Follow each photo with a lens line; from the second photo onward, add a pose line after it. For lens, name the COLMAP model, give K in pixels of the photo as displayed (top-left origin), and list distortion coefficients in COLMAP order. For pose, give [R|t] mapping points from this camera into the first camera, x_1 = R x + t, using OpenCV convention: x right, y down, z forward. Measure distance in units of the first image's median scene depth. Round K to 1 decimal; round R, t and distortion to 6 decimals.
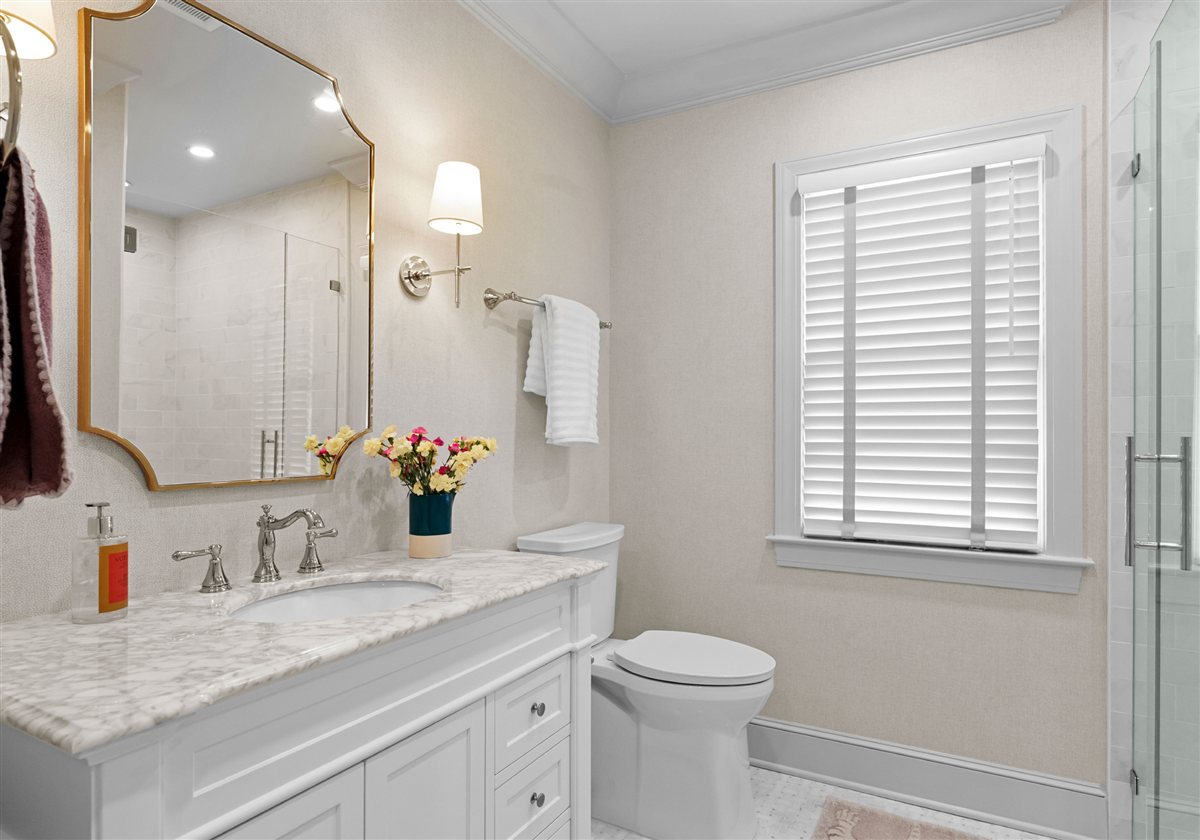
lens RADIAL K [[700.5, 0, 562.5], [0, 700.5, 426.8], [0, 0, 1]] dist [-0.003373, -0.006000]
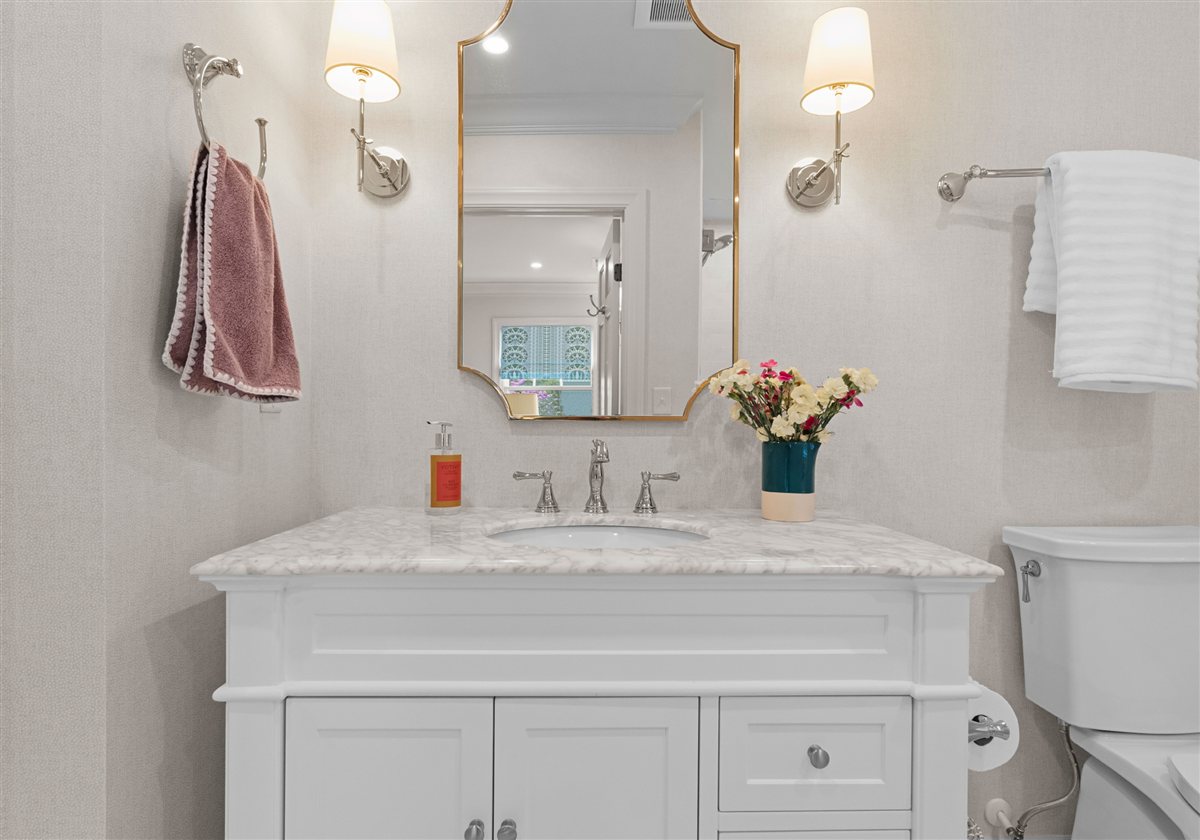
lens RADIAL K [[629.0, 0, 599.1], [0, 629.0, 419.4], [0, 0, 1]] dist [0.002482, 0.000936]
pose [[0.526649, -0.000904, -0.850083, 0.321660], [-0.002565, 0.999993, -0.002653, 0.073125], [0.850079, 0.003578, 0.526643, 0.441520]]
